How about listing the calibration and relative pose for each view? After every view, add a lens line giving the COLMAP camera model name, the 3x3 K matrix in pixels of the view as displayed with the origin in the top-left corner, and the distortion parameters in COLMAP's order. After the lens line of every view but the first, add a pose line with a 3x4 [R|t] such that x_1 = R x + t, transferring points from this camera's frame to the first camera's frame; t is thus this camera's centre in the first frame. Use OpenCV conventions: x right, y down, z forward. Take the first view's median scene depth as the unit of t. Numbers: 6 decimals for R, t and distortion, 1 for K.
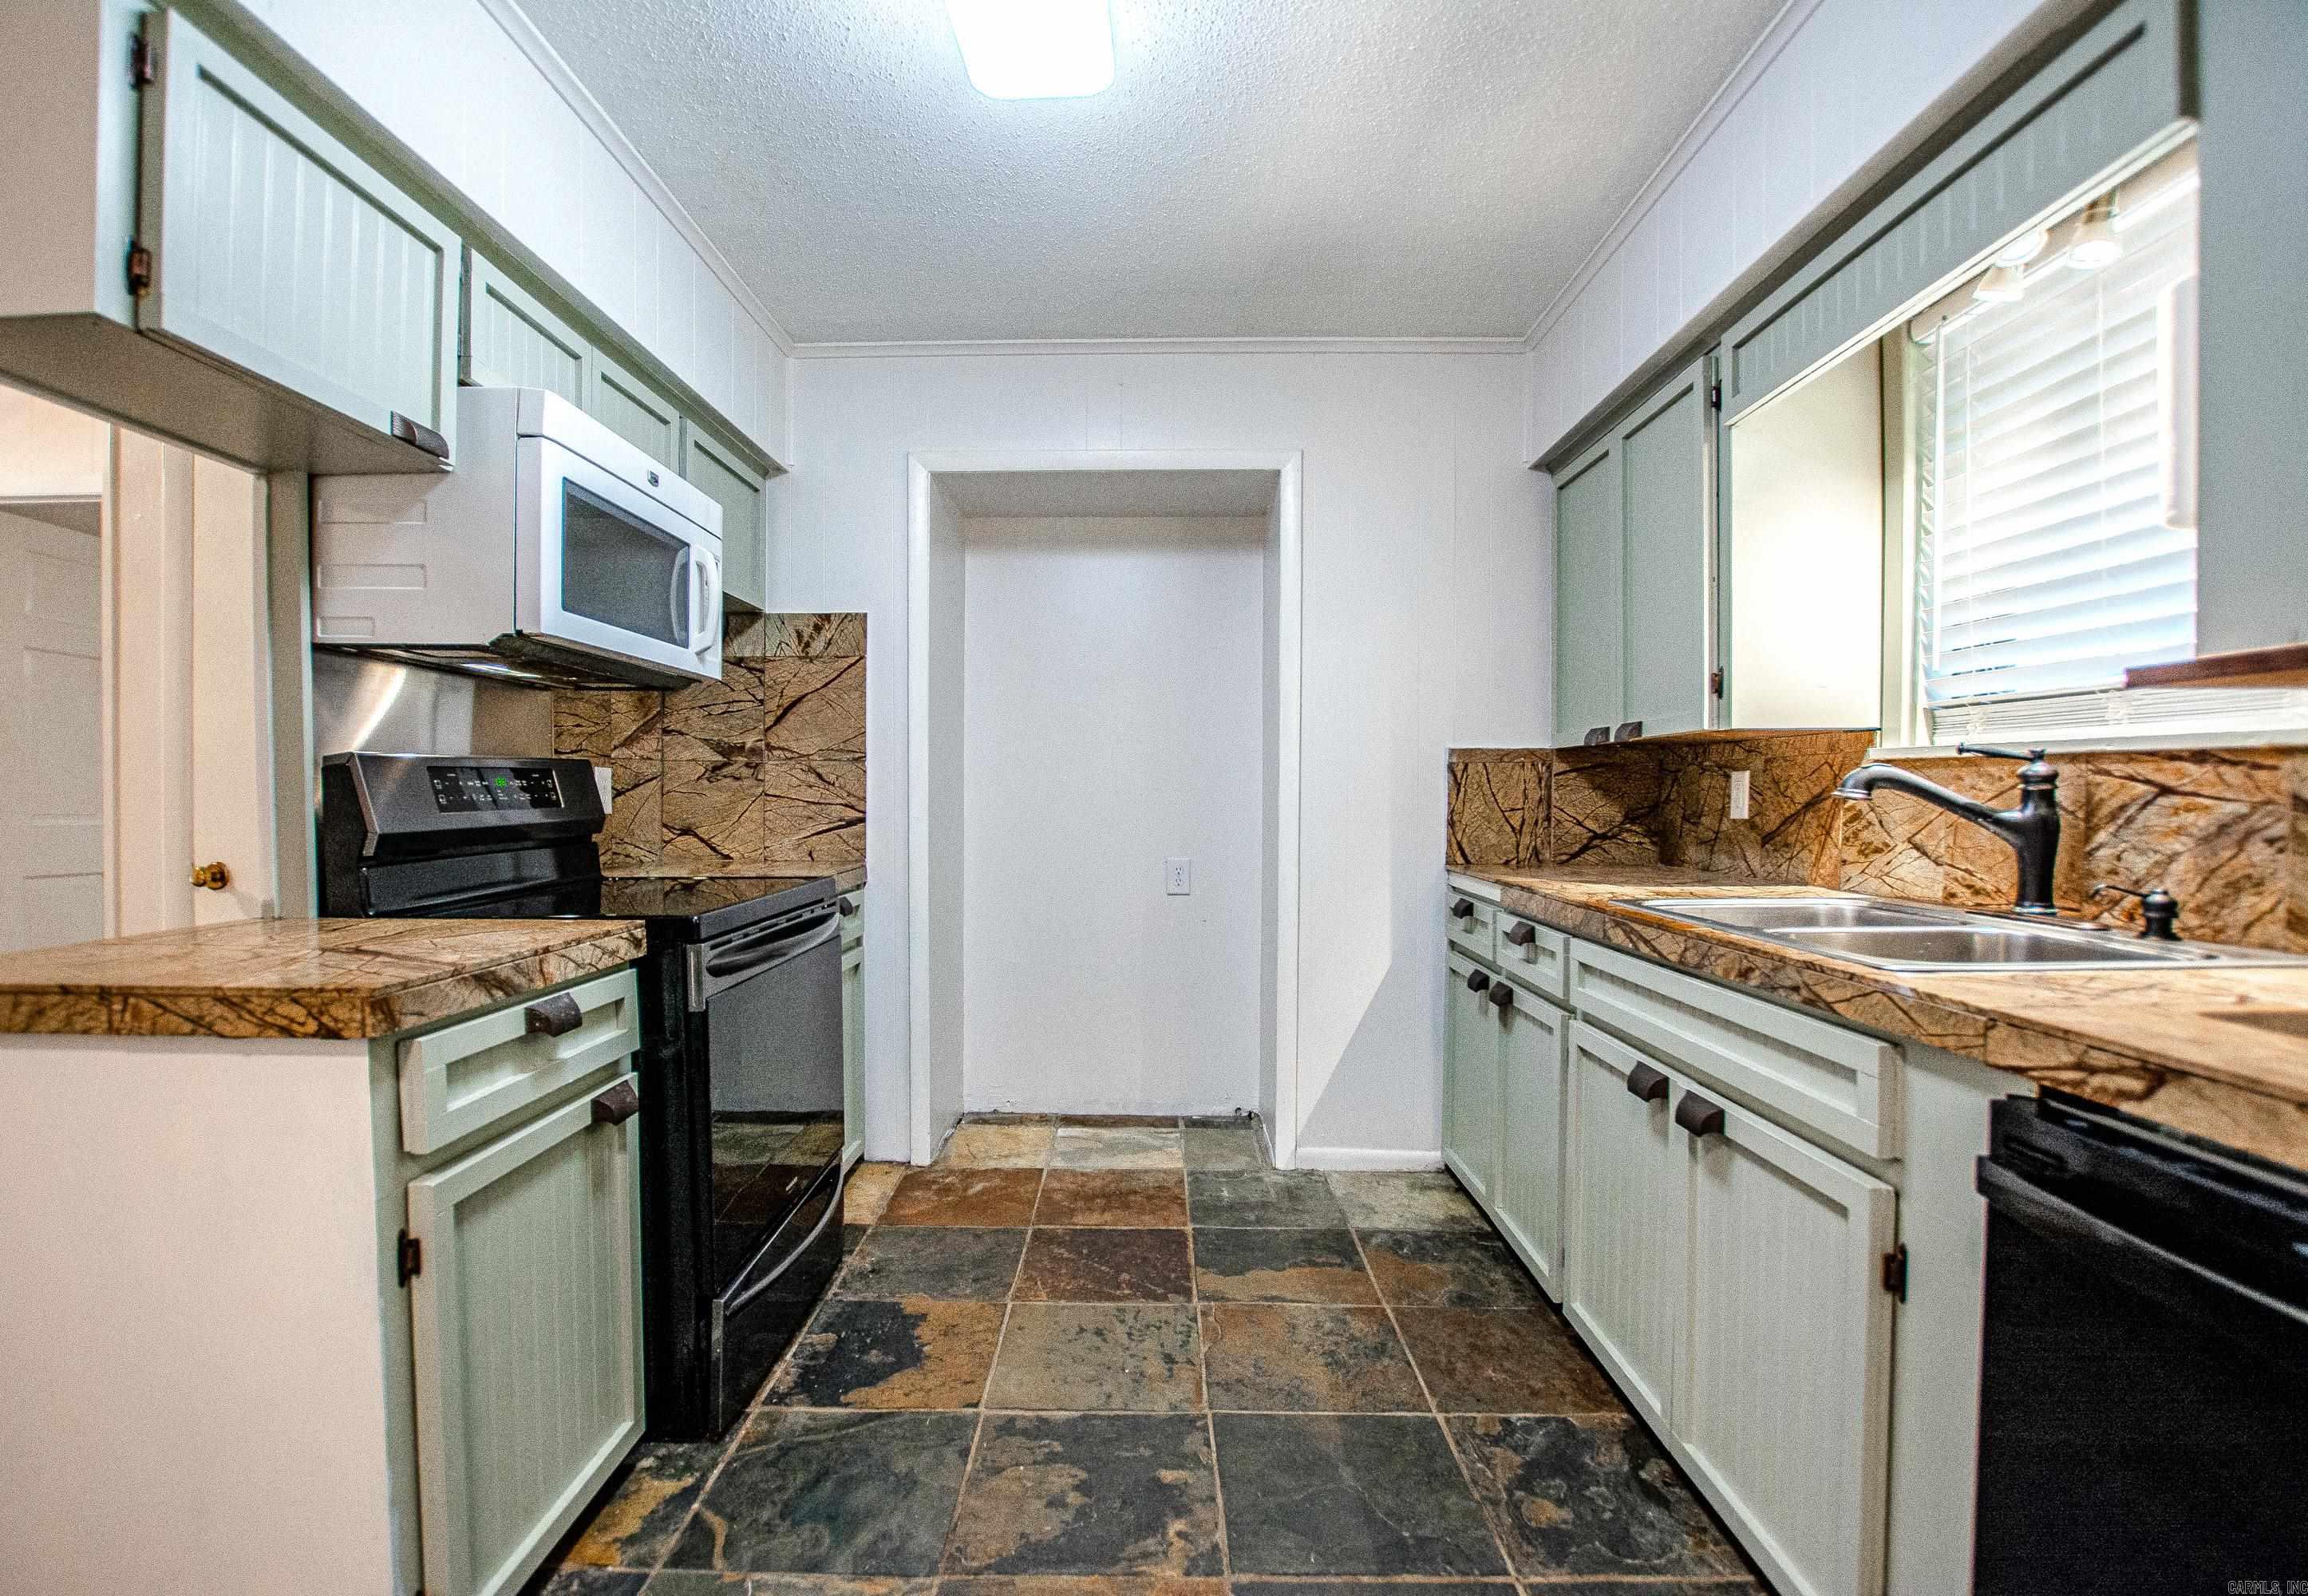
lens RADIAL K [[1071.6, 0, 1089.1], [0, 1071.6, 824.3], [0, 0, 1]] dist [-0.029128, 0.000786]
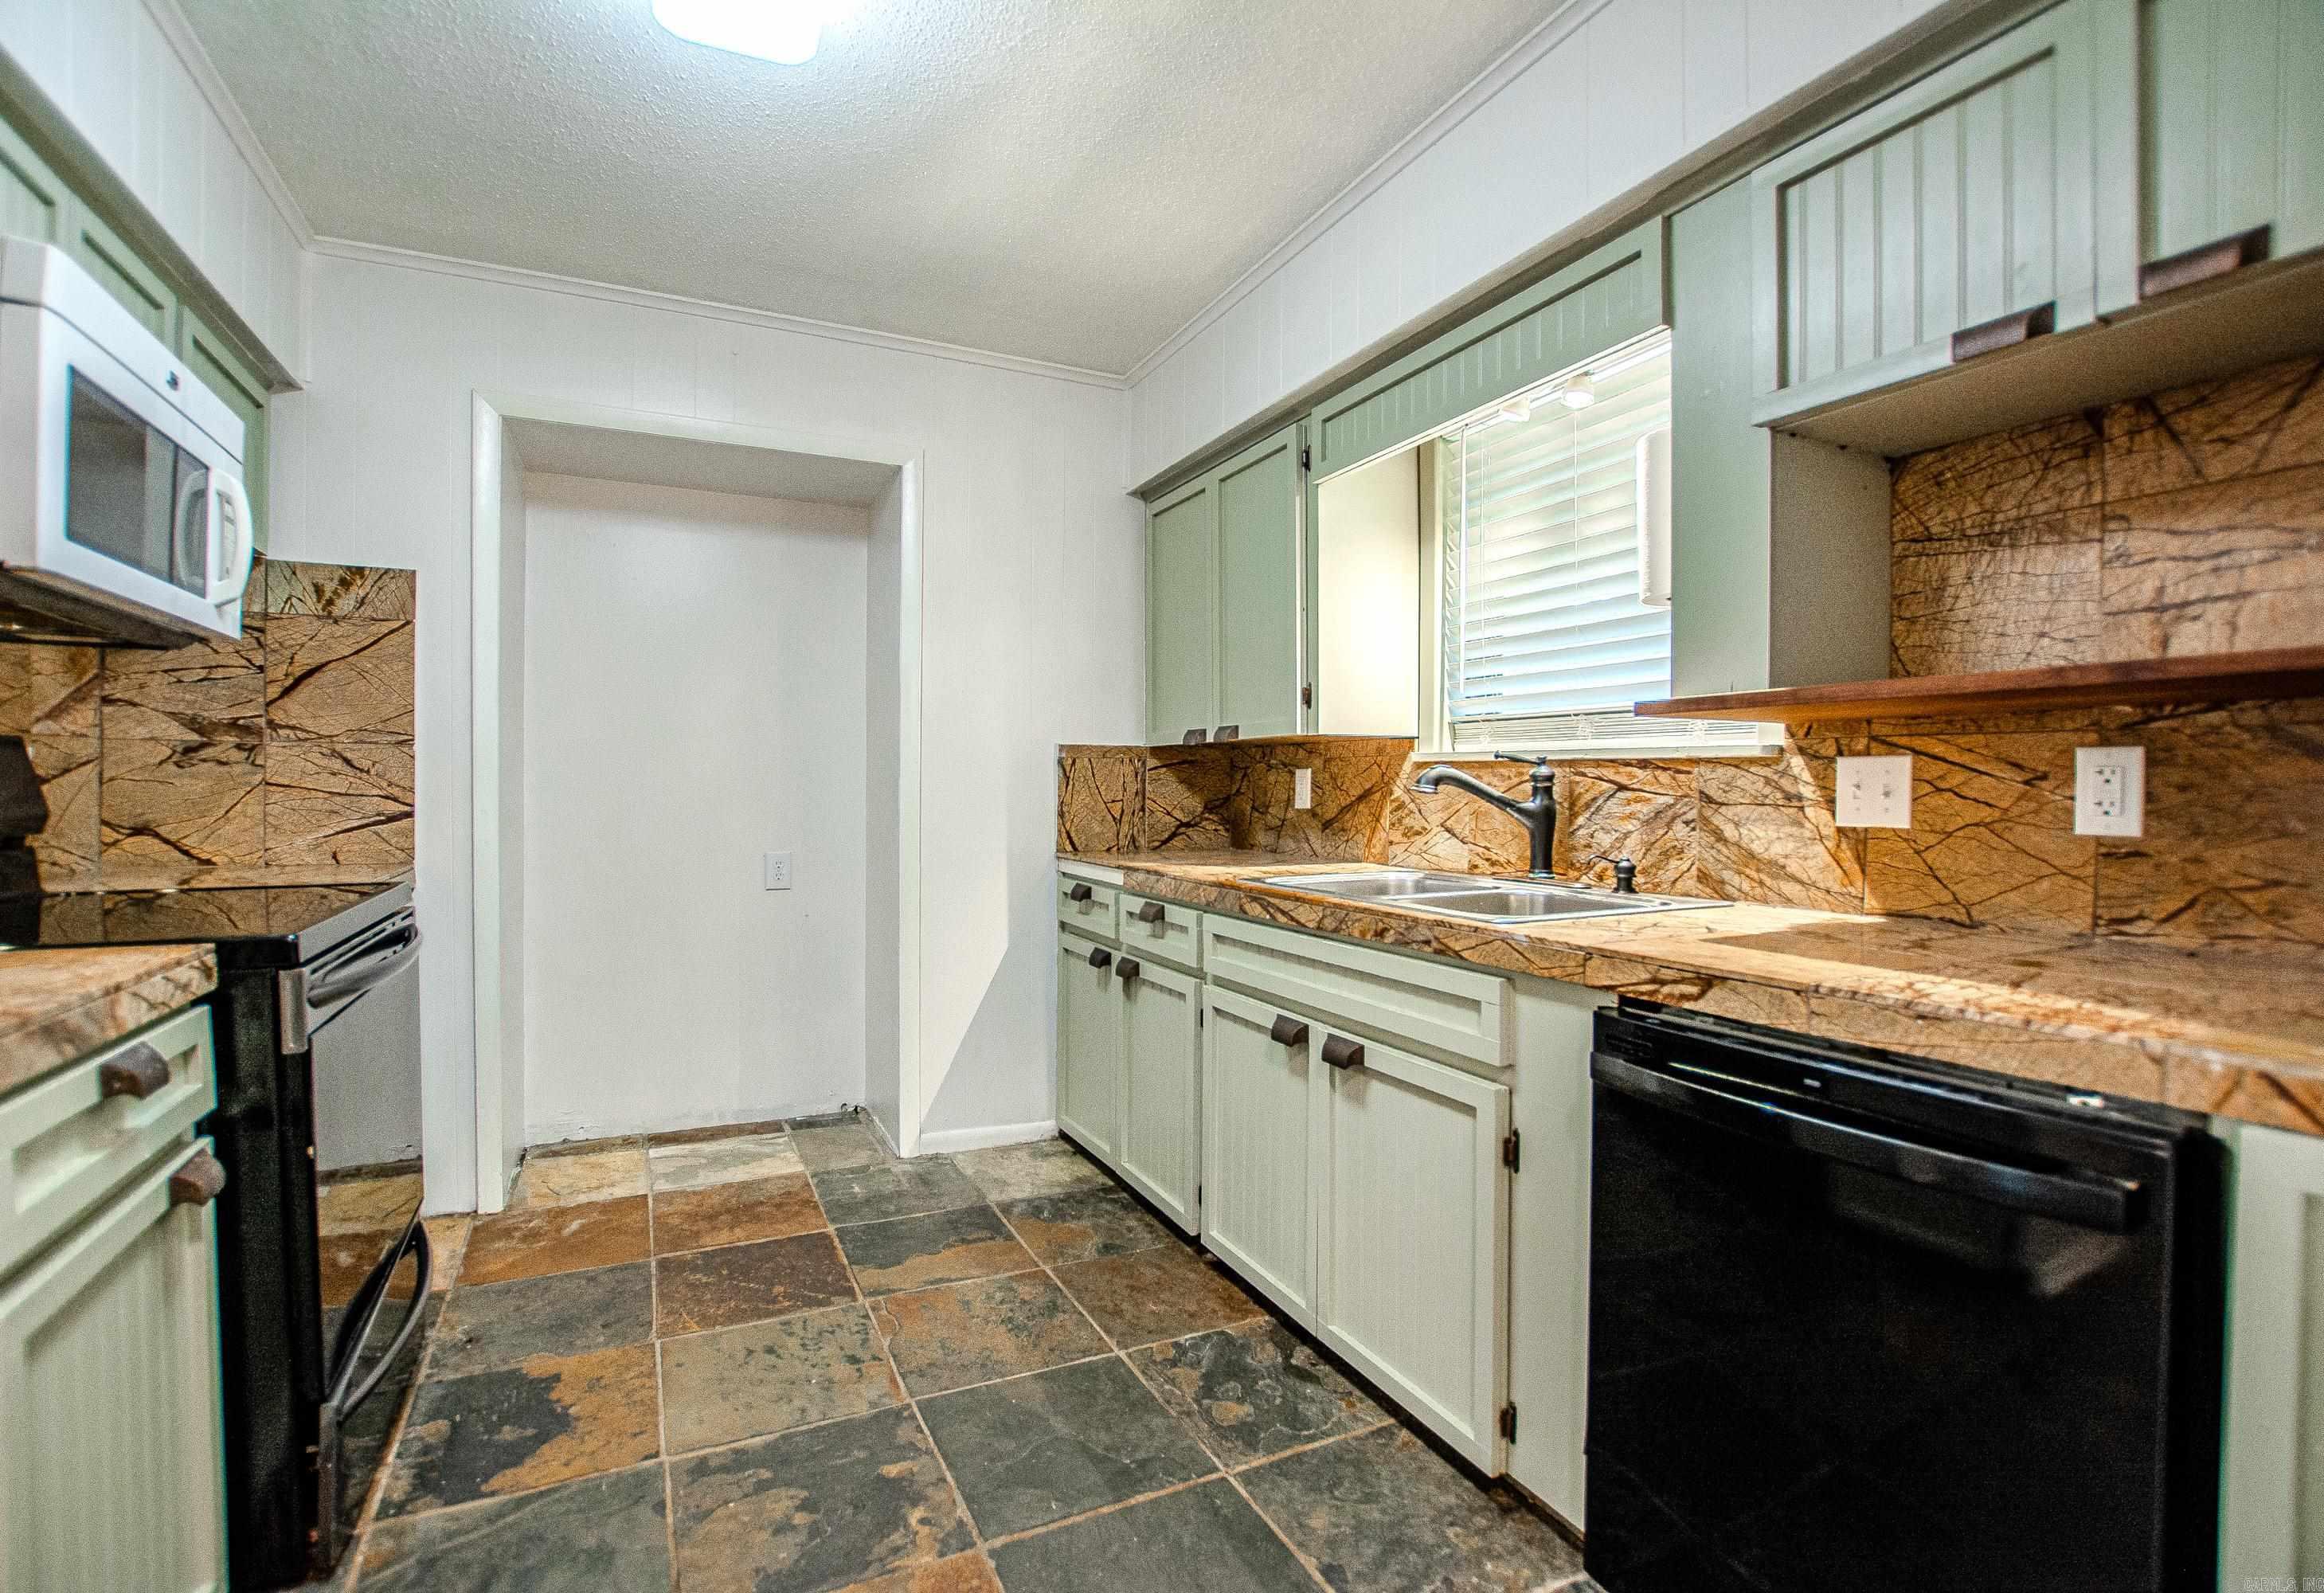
lens RADIAL K [[1080.2, 0, 1097.8], [0, 1080.2, 806.7], [0, 0, 1]] dist [-0.030566, 0.000475]
pose [[0.895533, -0.003470, 0.444981, -0.161743], [0.007071, 0.999954, -0.006433, -0.001334], [-0.444939, 0.008907, 0.895517, 0.008388]]
